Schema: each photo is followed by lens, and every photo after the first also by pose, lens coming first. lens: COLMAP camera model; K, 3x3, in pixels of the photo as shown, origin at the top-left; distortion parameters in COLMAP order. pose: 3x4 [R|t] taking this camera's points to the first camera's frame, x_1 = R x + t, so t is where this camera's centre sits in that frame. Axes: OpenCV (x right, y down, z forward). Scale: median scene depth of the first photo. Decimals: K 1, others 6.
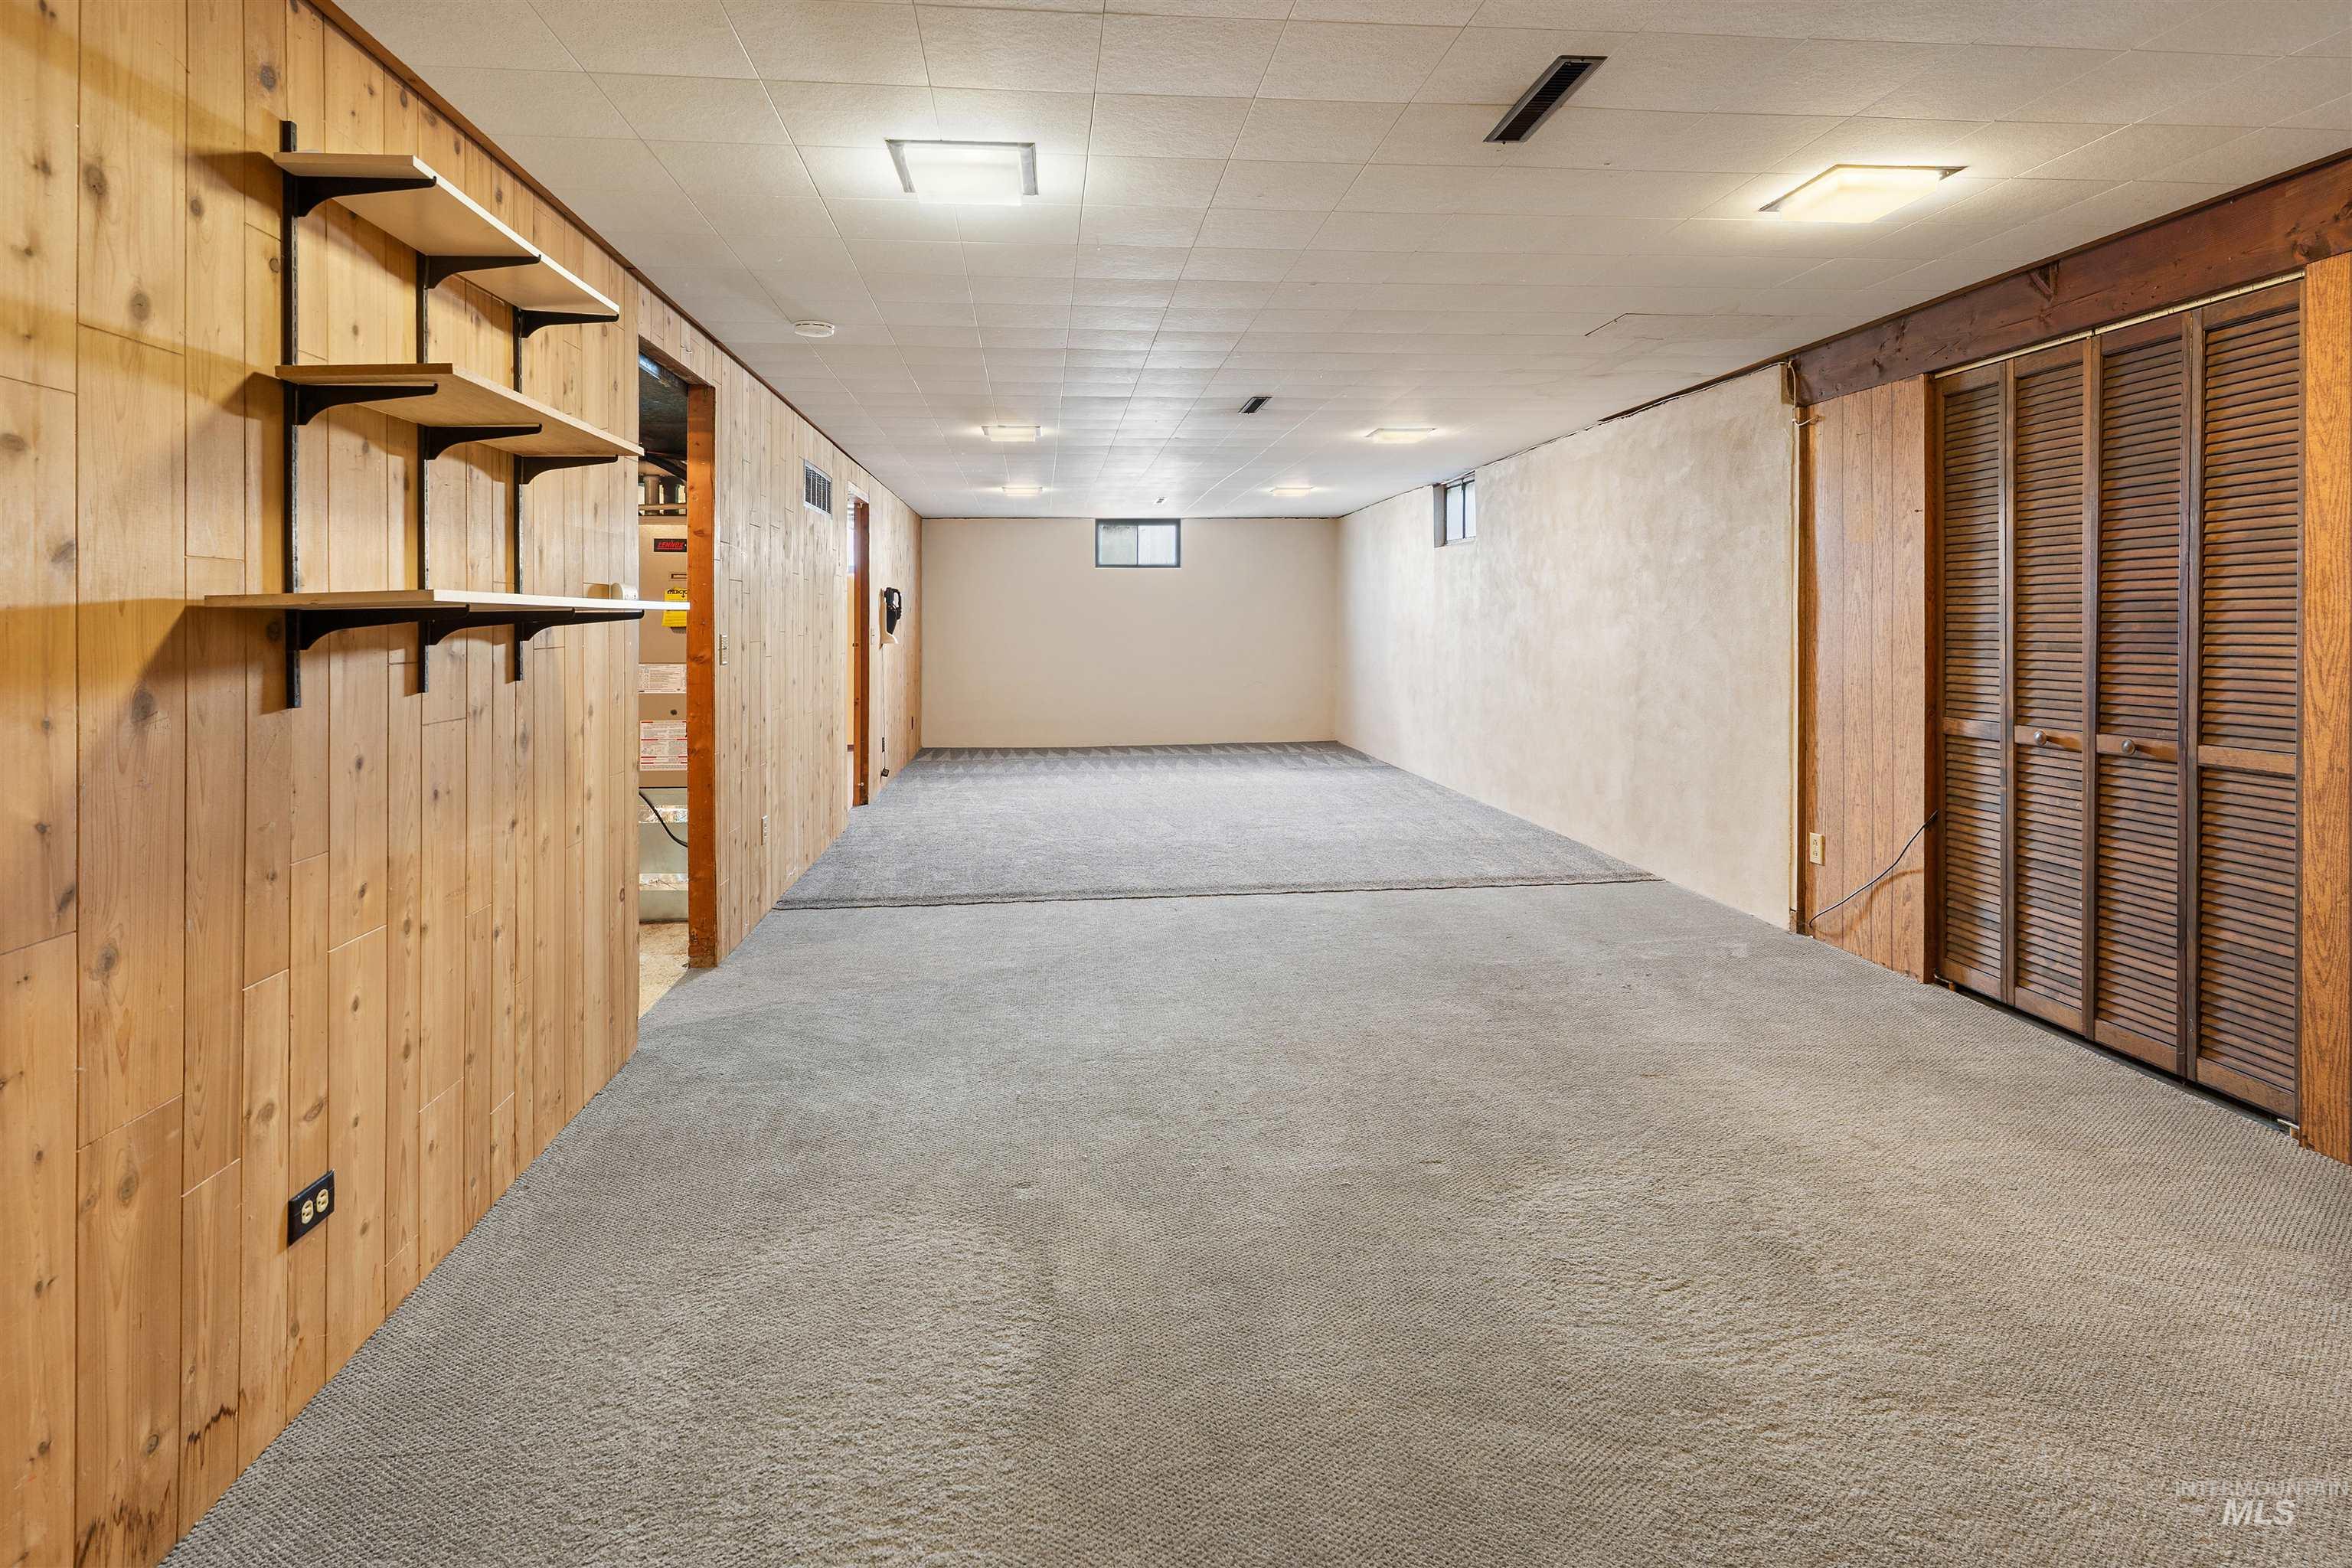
lens RADIAL K [[1197.9, 0, 1172.9], [0, 1197.9, 613.1], [0, 0, 1]] dist [-0.000857, 0.000177]
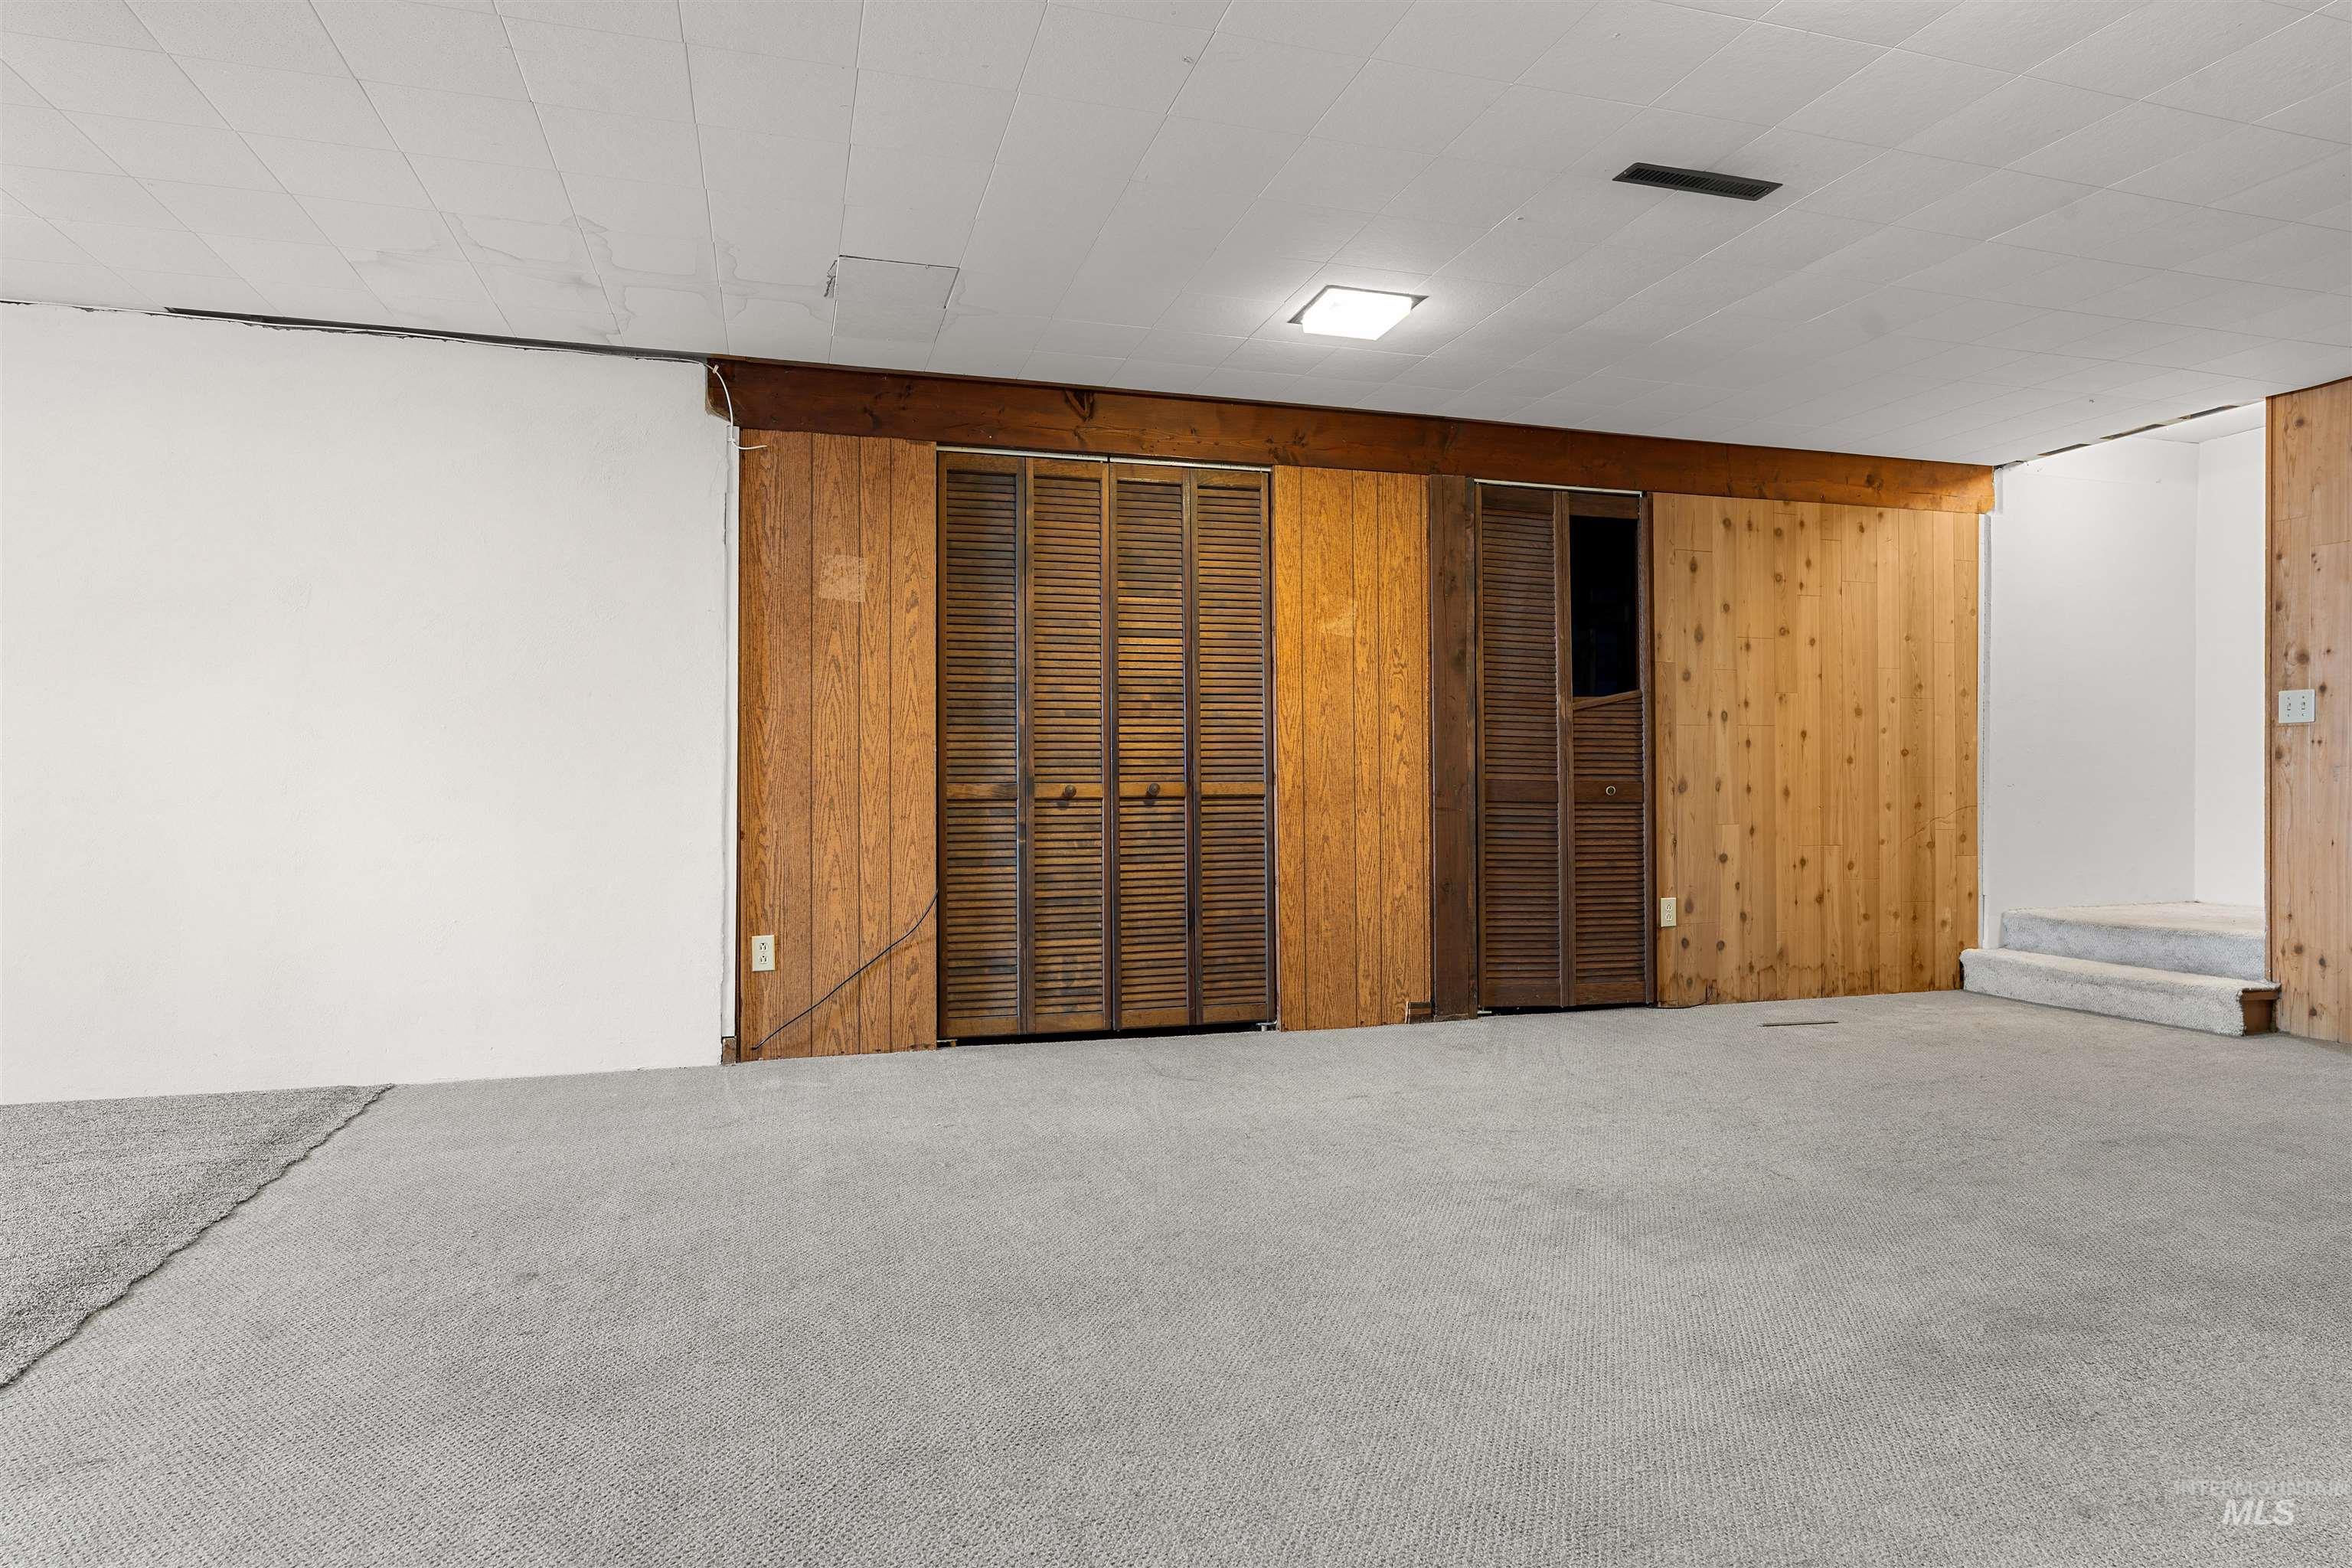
lens RADIAL K [[1307.0, 0, 1176.0], [0, 1307.0, 784.0], [0, 0, 1]] dist [-0.003955, 0.001472]
pose [[-0.180698, 0.006722, 0.983516, -0.497412], [-0.000357, 0.999976, -0.006900, 0.096480], [-0.983539, -0.001598, -0.180691, 1.024487]]
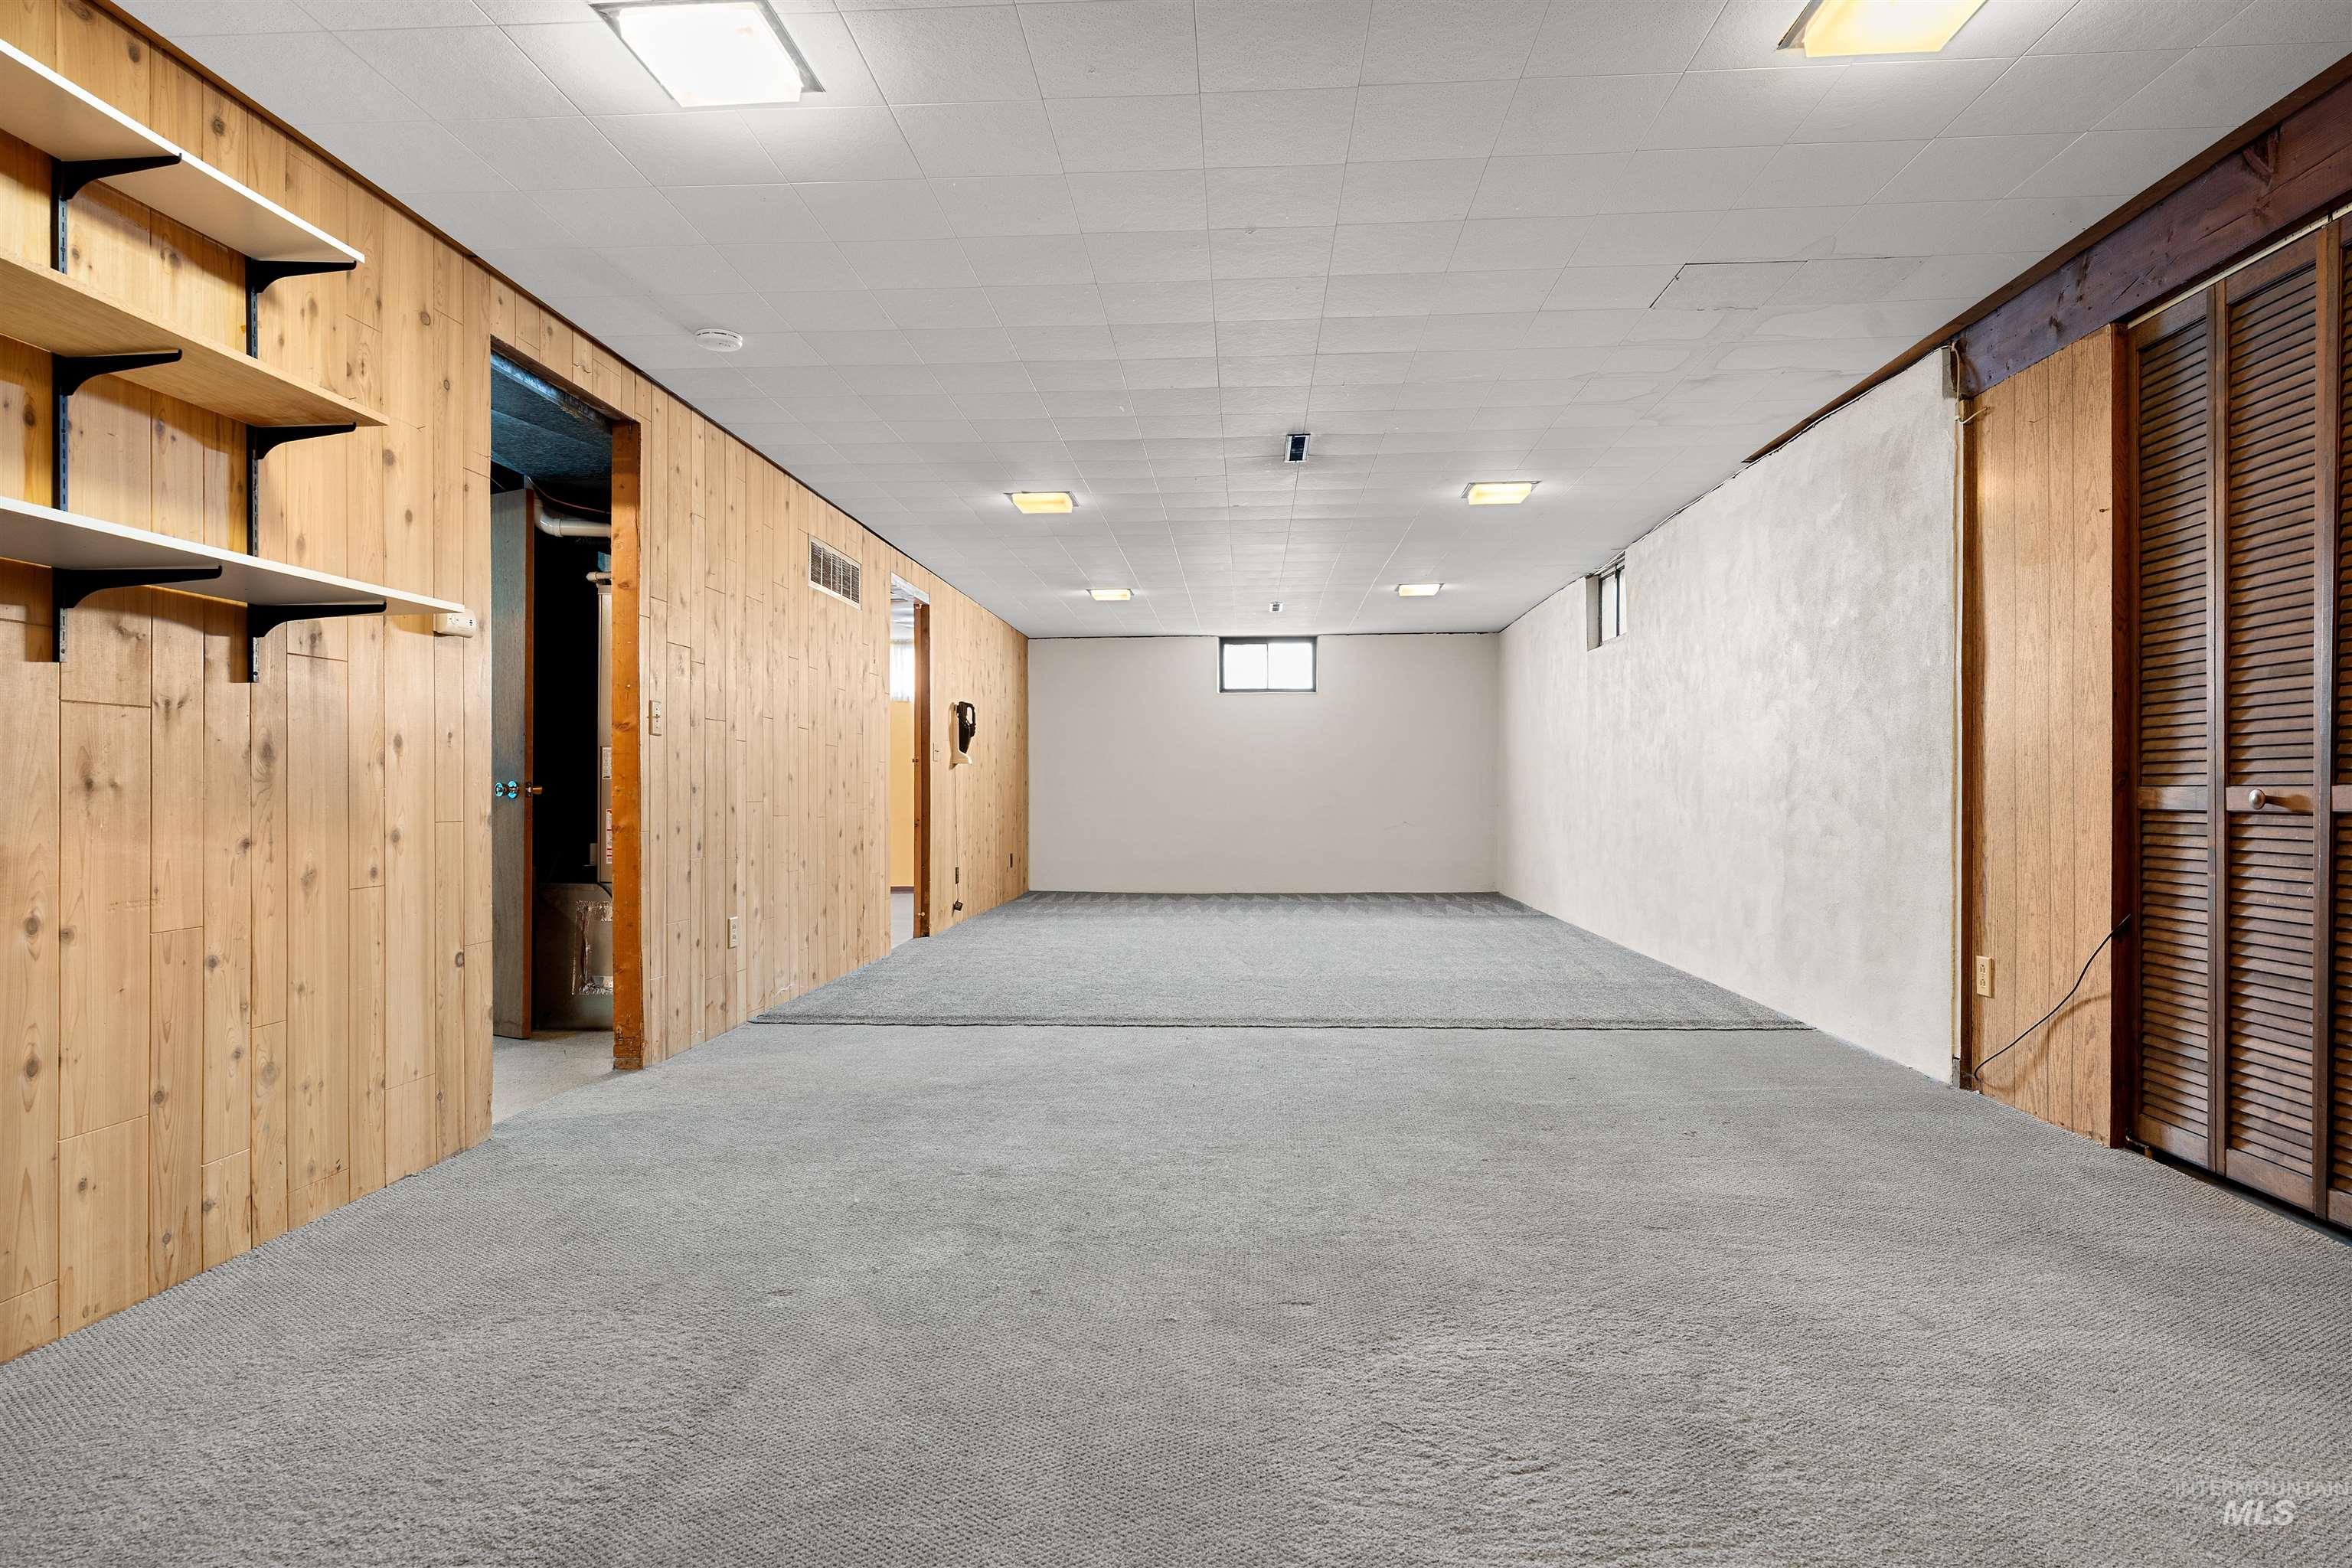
lens RADIAL K [[1307.0, 0, 1176.0], [0, 1307.0, 784.0], [0, 0, 1]] dist [-0.003955, 0.001472]
pose [[0.986173, 0.002543, -0.165701, 0.194822], [-0.002304, 0.999996, 0.001632, 0.086266], [0.165705, -0.001228, 0.986175, 0.110428]]
